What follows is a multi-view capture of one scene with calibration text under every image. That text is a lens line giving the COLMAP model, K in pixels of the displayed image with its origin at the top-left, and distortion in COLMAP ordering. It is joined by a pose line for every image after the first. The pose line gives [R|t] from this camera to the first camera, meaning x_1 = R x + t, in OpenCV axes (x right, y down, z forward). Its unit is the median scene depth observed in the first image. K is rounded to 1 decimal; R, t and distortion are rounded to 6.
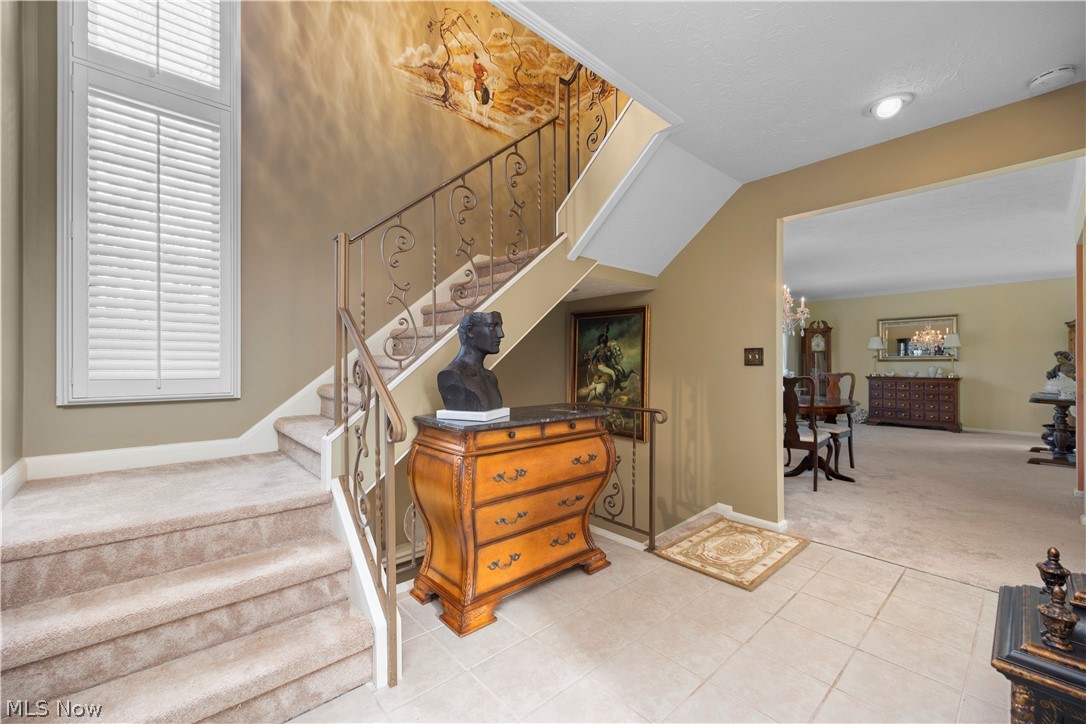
lens RADIAL K [[439.4, 0, 543.8], [0, 439.4, 364.9], [0, 0, 1]] dist [0.008220, -0.000078]
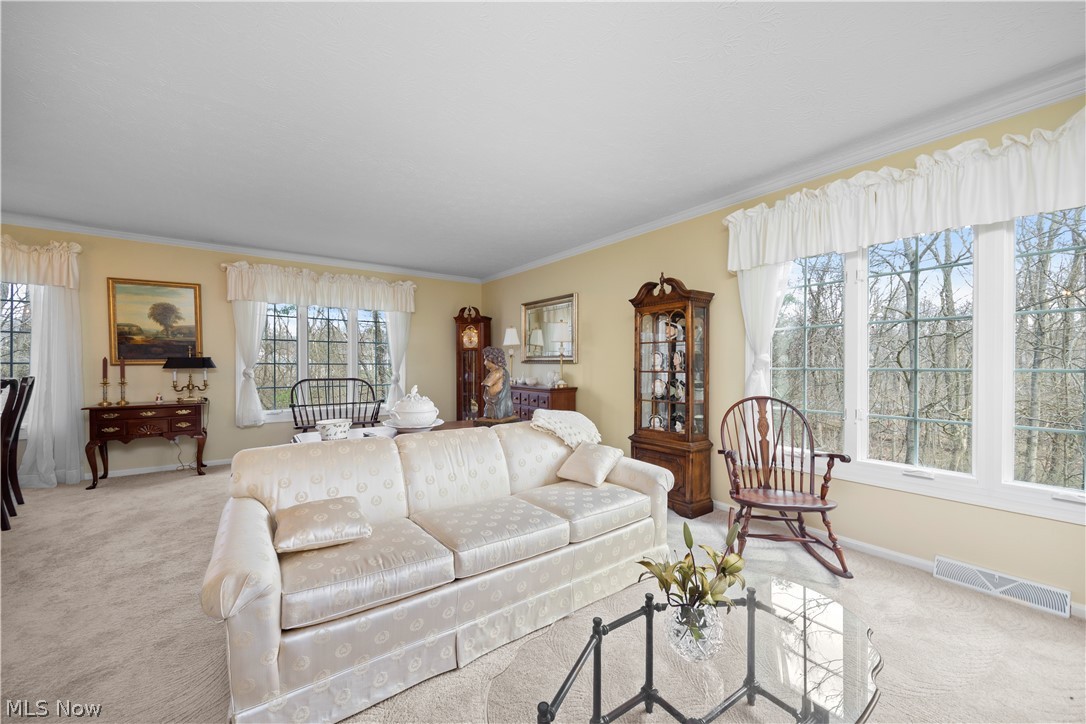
lens RADIAL K [[439.4, 0, 534.7], [0, 439.4, 363.0], [0, 0, 1]] dist [0.008220, -0.000078]
pose [[0.993234, 0.011611, -0.115546, 0.896717], [-0.012103, 0.999920, -0.003555, -0.006283], [0.115495, 0.004930, 0.993296, 0.313067]]
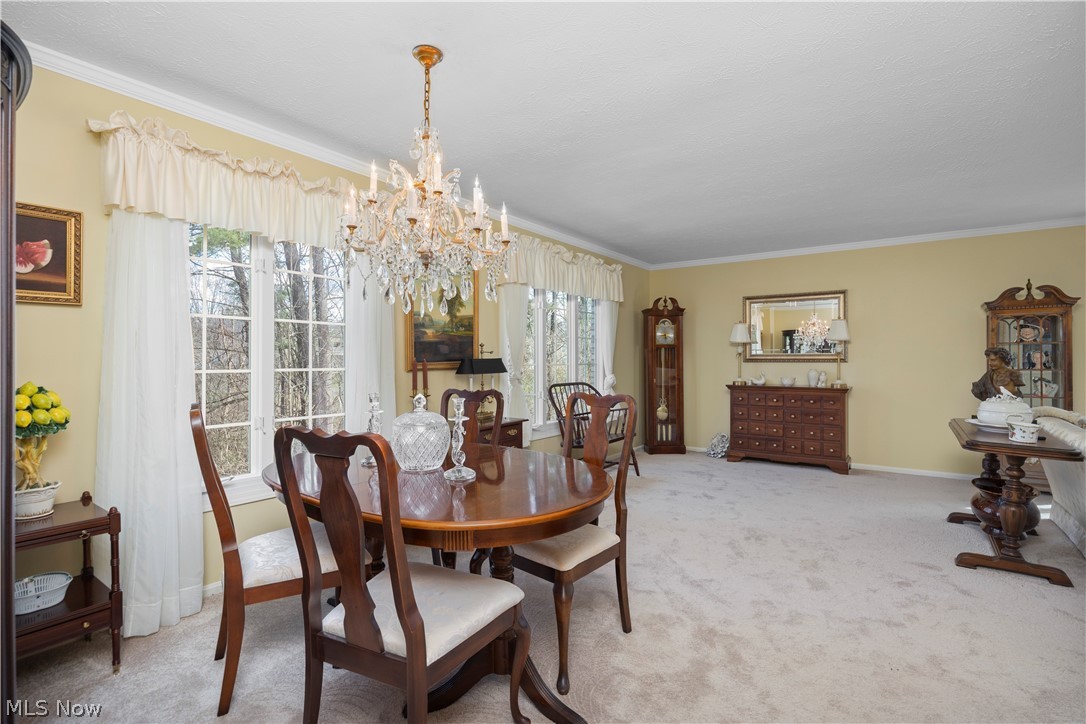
lens RADIAL K [[528.1, 0, 542.9], [0, 528.1, 360.9], [0, 0, 1]] dist [-0.014012, 0.000251]
pose [[0.974739, 0.002746, 0.223331, 0.307319], [-0.002380, 0.999995, -0.001908, -0.007150], [-0.223335, 0.001328, 0.974741, 0.323361]]
